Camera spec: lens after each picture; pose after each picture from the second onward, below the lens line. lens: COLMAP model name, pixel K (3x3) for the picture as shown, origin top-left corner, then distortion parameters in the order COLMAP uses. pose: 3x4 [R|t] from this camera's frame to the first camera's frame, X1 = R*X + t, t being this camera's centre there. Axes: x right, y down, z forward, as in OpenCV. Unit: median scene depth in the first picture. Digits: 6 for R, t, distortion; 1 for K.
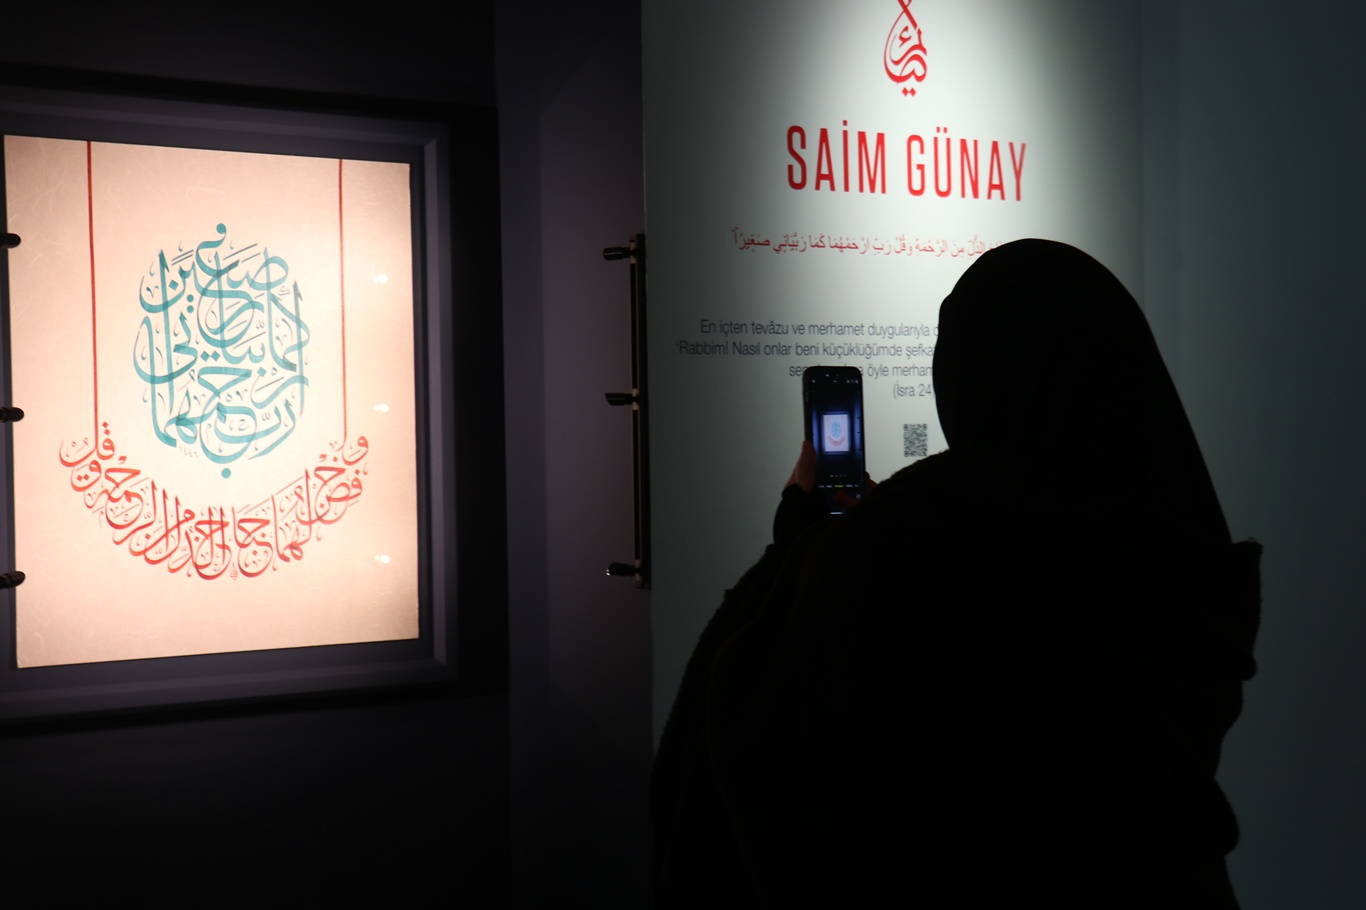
lens RADIAL K [[3297.2, 0, 683.4], [0, 3297.2, 455.7], [0, 0, 1]] dist [0.409720, 0.000000]
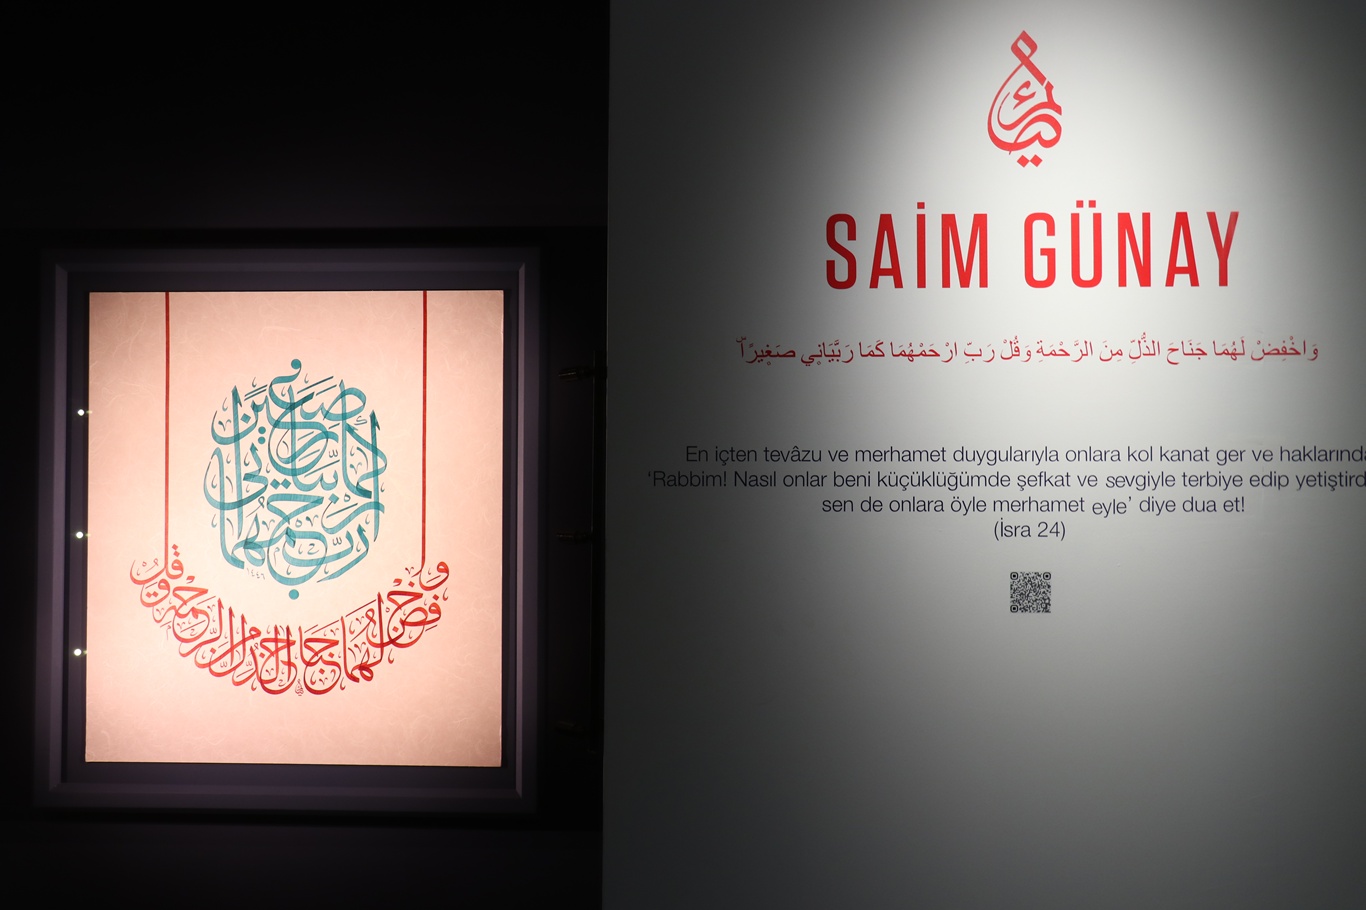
lens RADIAL K [[1667.3, 0, 685.4], [0, 1667.3, 451.7], [0, 0, 1]] dist [-0.021894, 0.000000]
pose [[0.693837, 0.002906, -0.720126, 0.321307], [-0.013290, 0.999873, -0.008771, -0.036164], [0.720009, 0.015656, 0.693788, 0.700753]]
